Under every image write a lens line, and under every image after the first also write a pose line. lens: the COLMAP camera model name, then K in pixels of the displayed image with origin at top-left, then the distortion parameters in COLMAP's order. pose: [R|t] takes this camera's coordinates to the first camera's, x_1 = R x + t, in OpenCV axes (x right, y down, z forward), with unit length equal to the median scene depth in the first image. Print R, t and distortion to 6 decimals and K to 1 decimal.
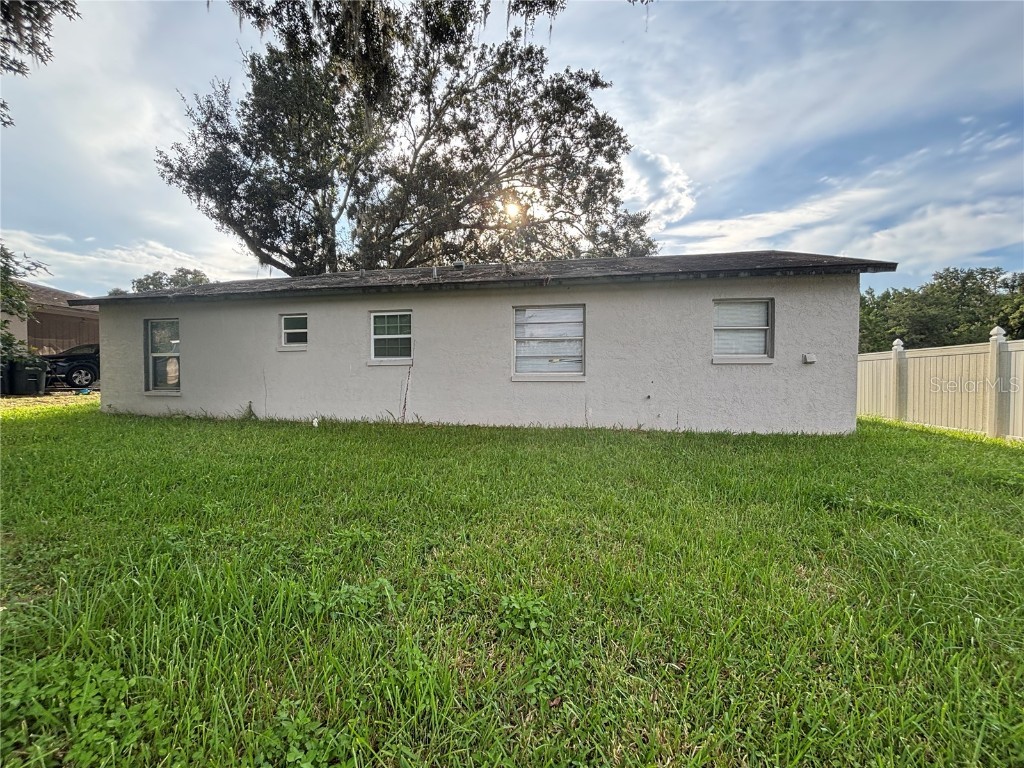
lens RADIAL K [[427.7, 0, 512.0], [0, 427.7, 384.0], [0, 0, 1]] dist [-0.001565, 0.000997]
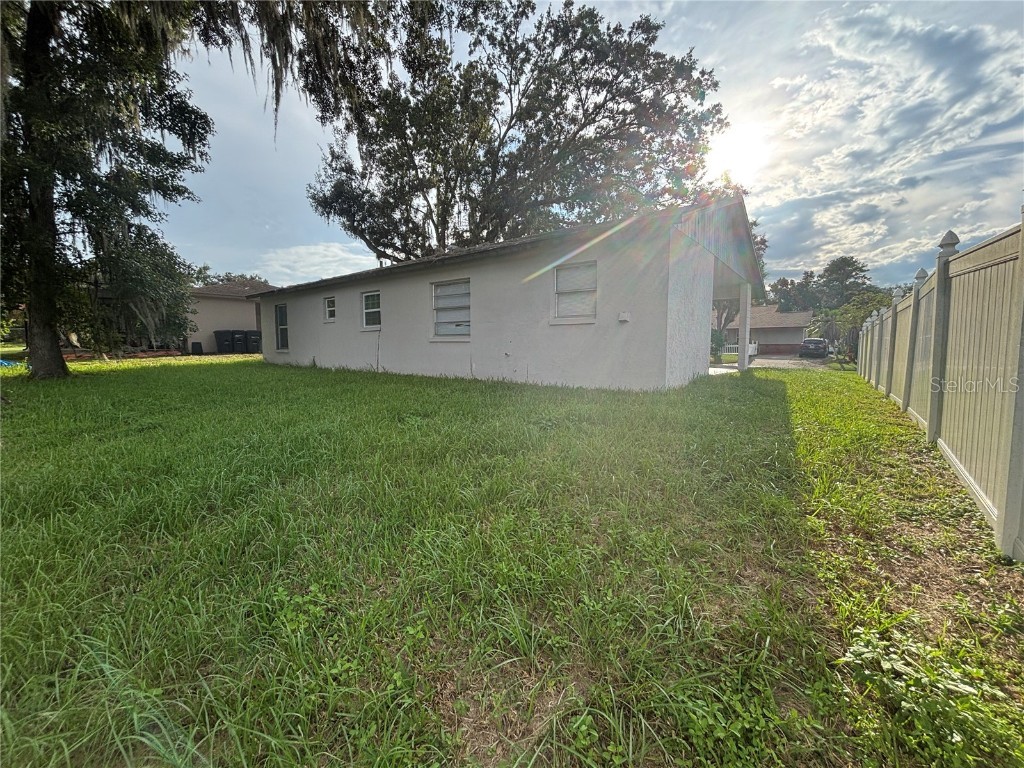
lens RADIAL K [[427.7, 0, 512.0], [0, 427.7, 384.0], [0, 0, 1]] dist [-0.001565, 0.000997]
pose [[0.882906, 0.043421, -0.467539, 0.463660], [-0.011317, 0.997394, 0.071258, 0.014537], [0.469414, -0.057623, 0.881096, -0.019037]]
